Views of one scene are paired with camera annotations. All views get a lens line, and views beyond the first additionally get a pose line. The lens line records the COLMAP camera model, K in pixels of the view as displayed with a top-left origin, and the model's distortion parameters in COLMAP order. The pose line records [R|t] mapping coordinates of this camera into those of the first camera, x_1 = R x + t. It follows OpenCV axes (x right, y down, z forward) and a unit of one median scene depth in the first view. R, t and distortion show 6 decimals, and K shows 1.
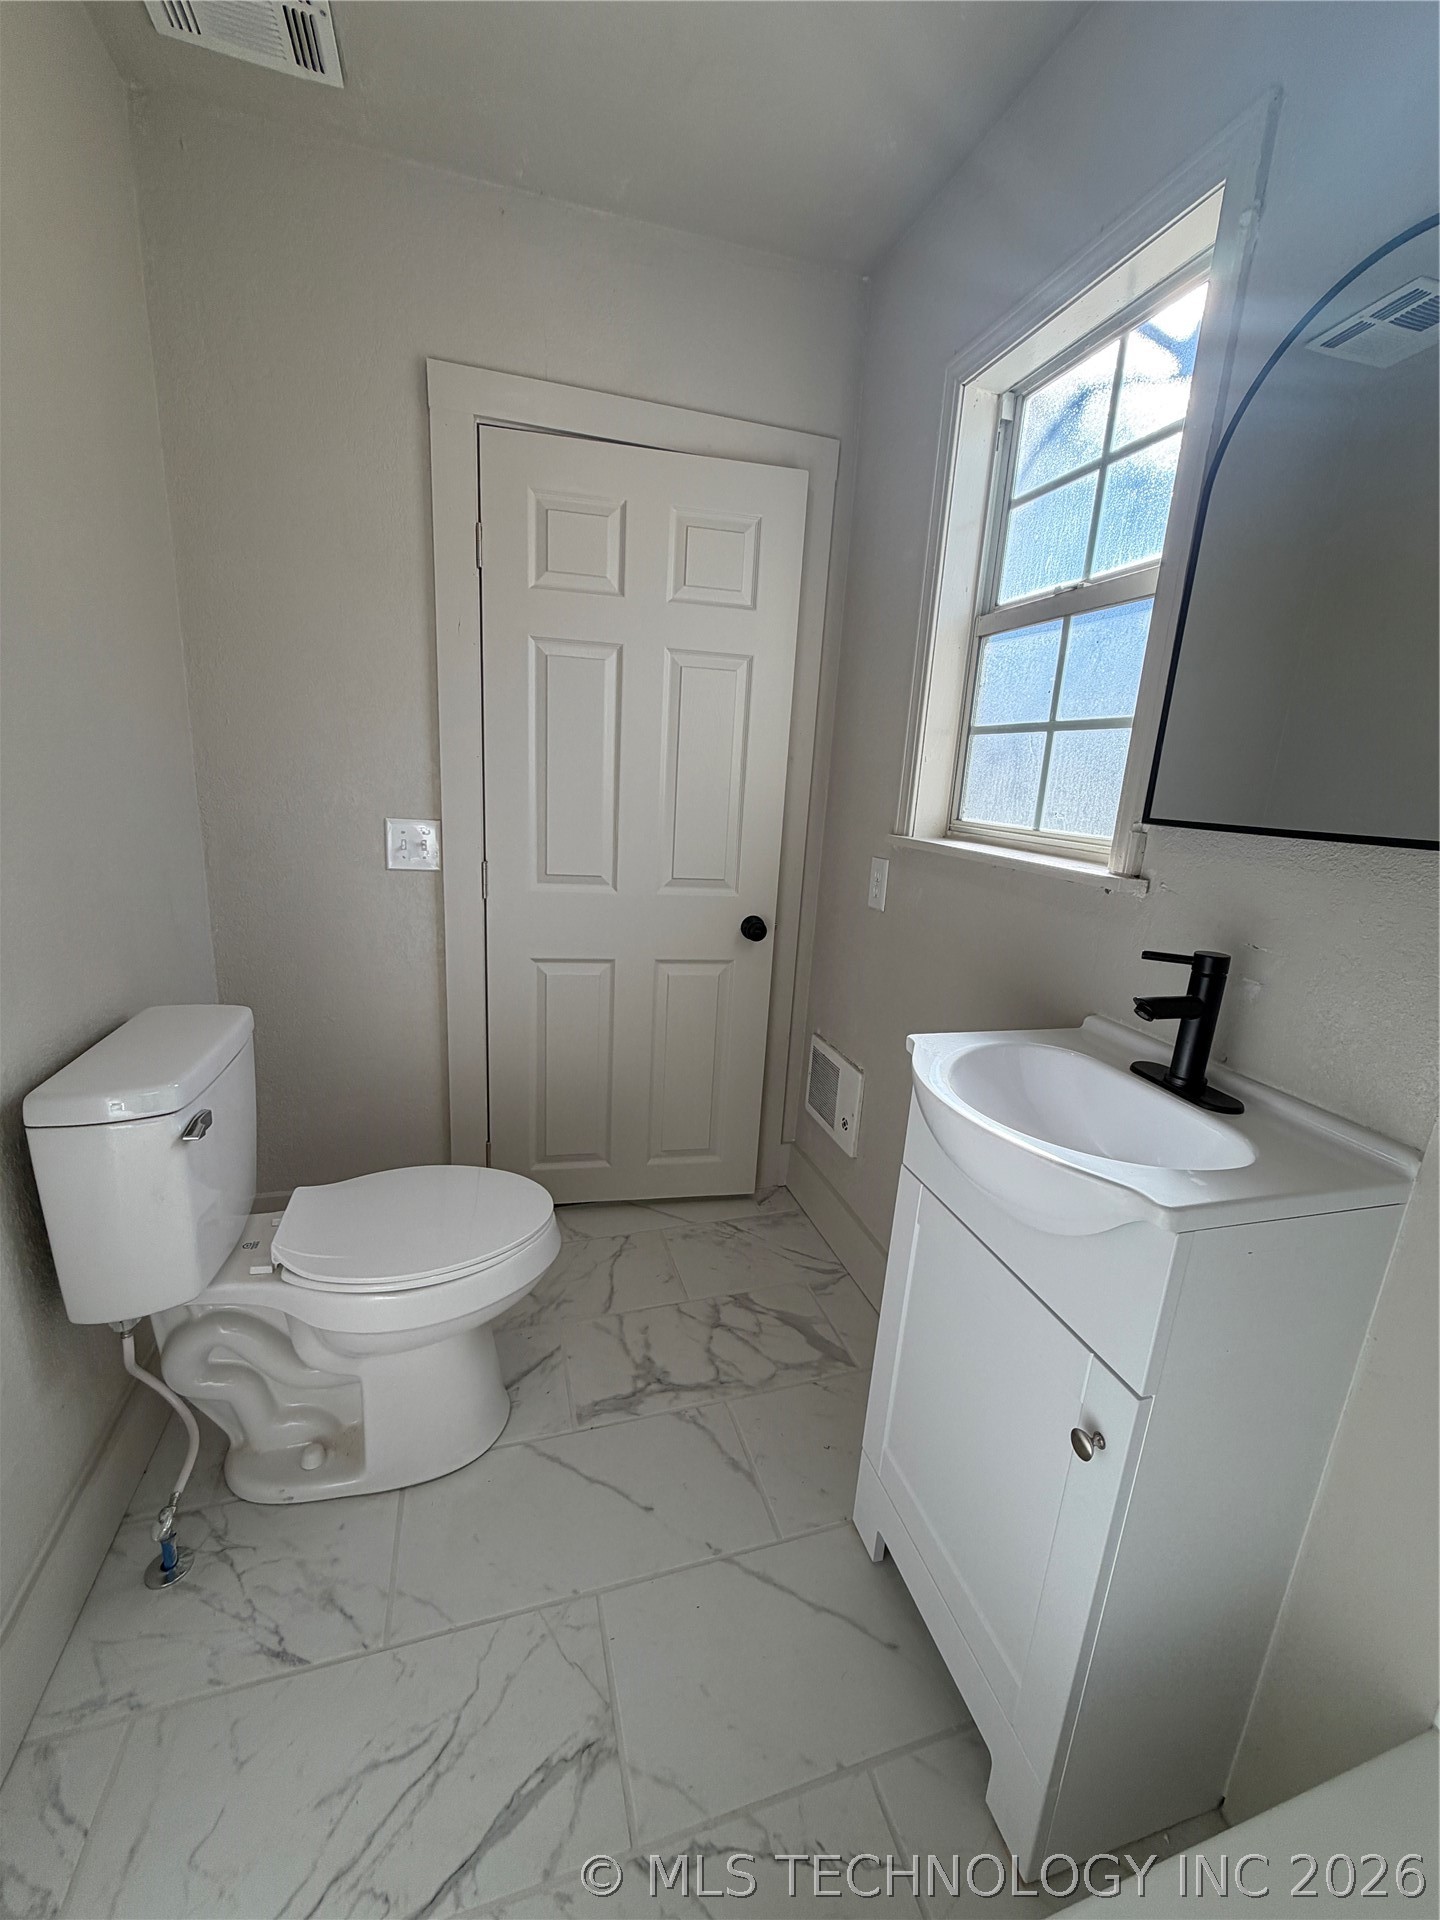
lens RADIAL K [[773.2, 0, 720.0], [0, 773.2, 960.0], [0, 0, 1]] dist [0.010908, 0.000016]
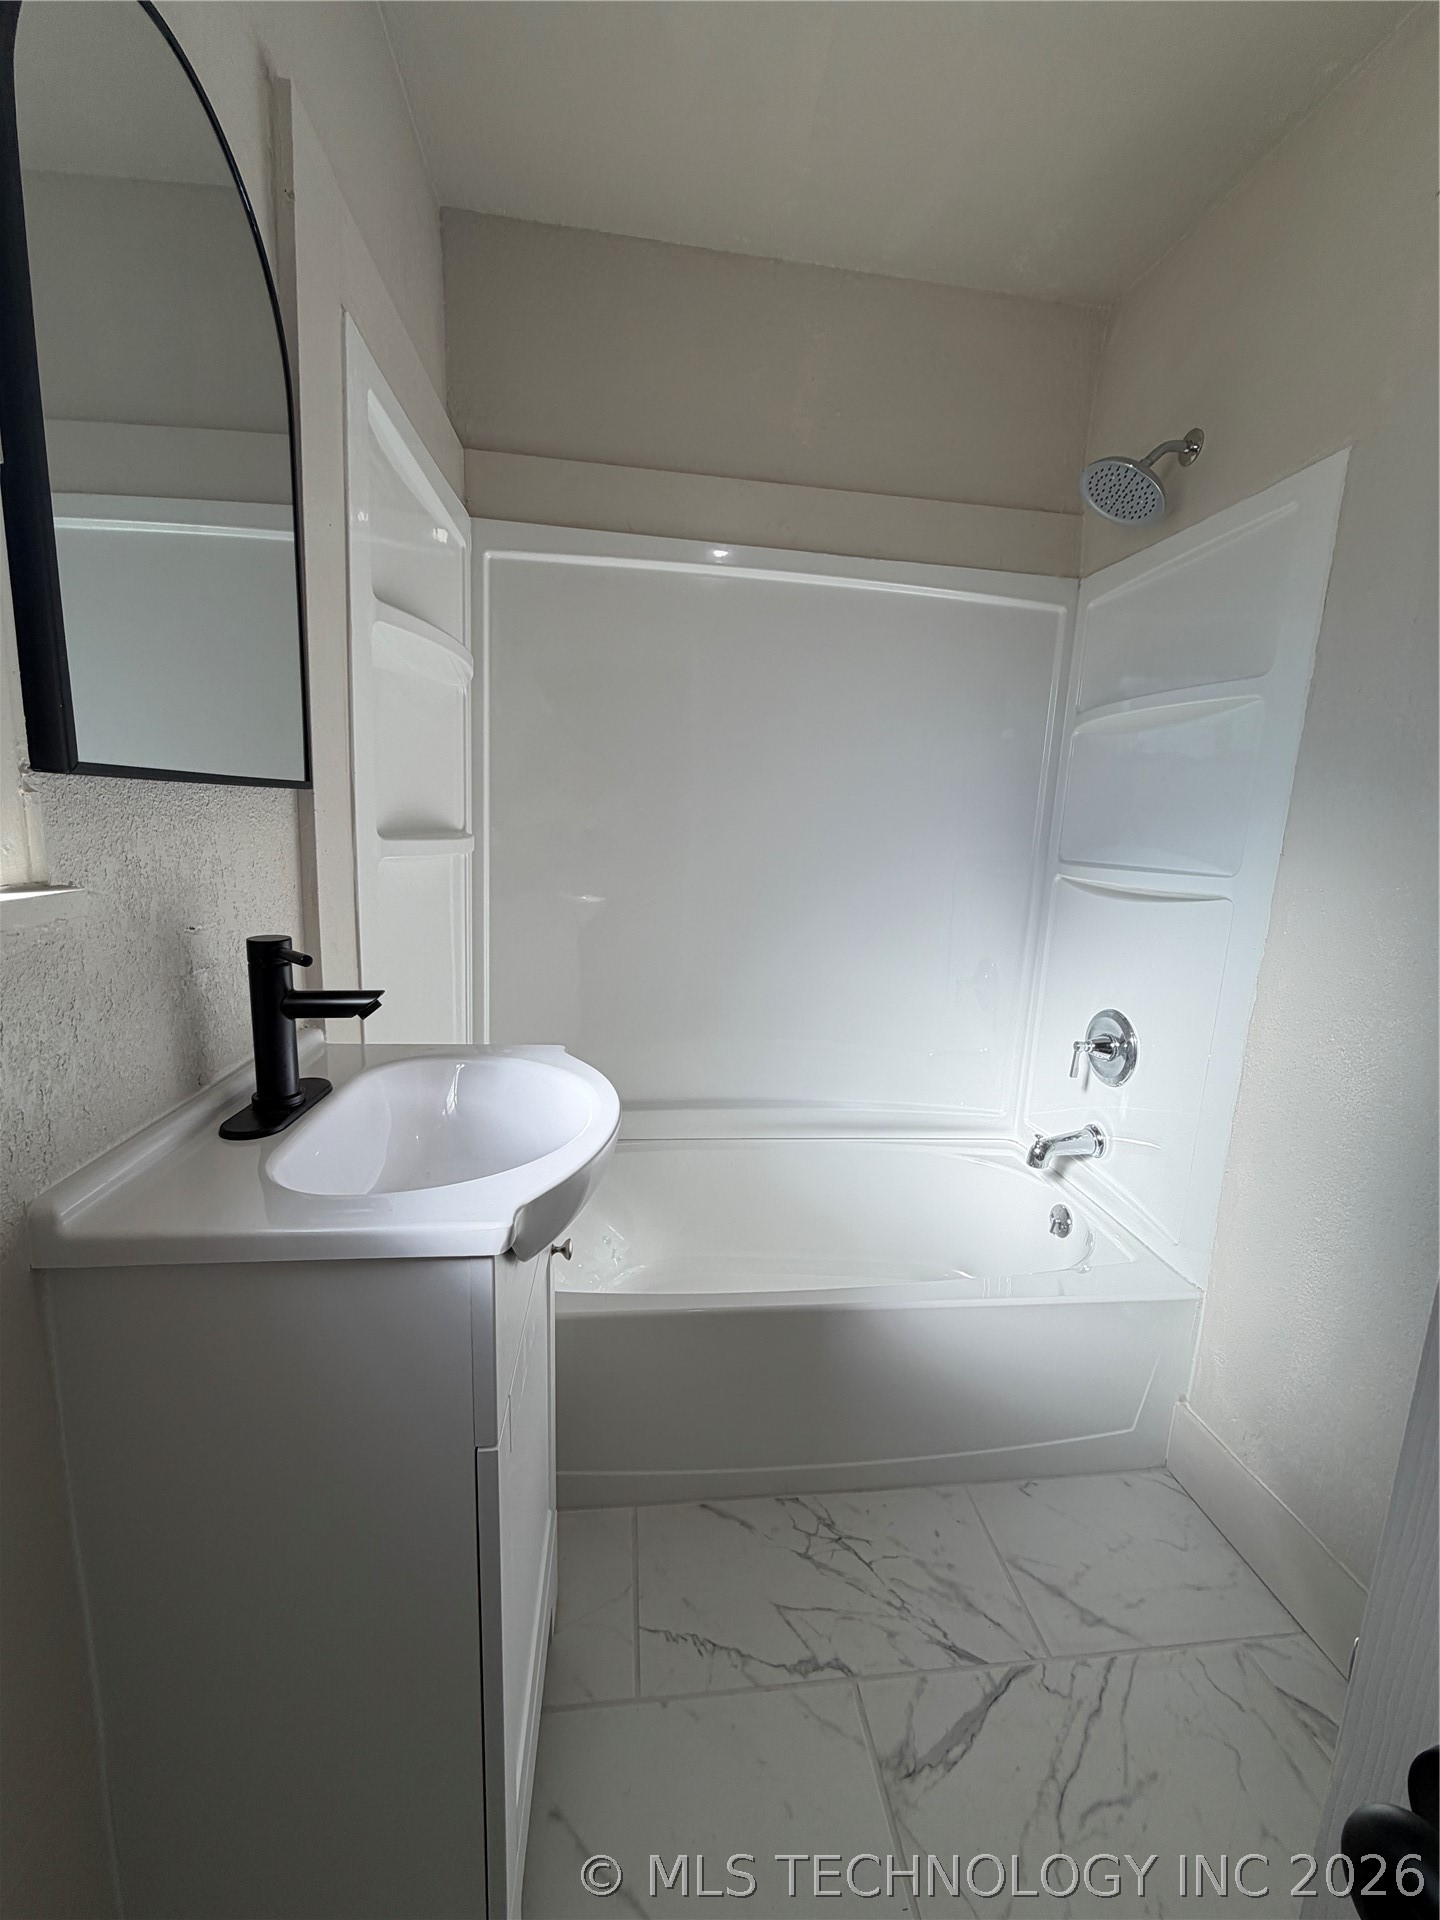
lens RADIAL K [[773.2, 0, 720.0], [0, 773.2, 960.0], [0, 0, 1]] dist [0.010908, 0.000016]
pose [[-0.980286, -0.131228, 0.147710, 0.057197], [-0.058922, 0.907728, 0.415400, -0.335068], [-0.188593, 0.398508, -0.897566, 1.576776]]
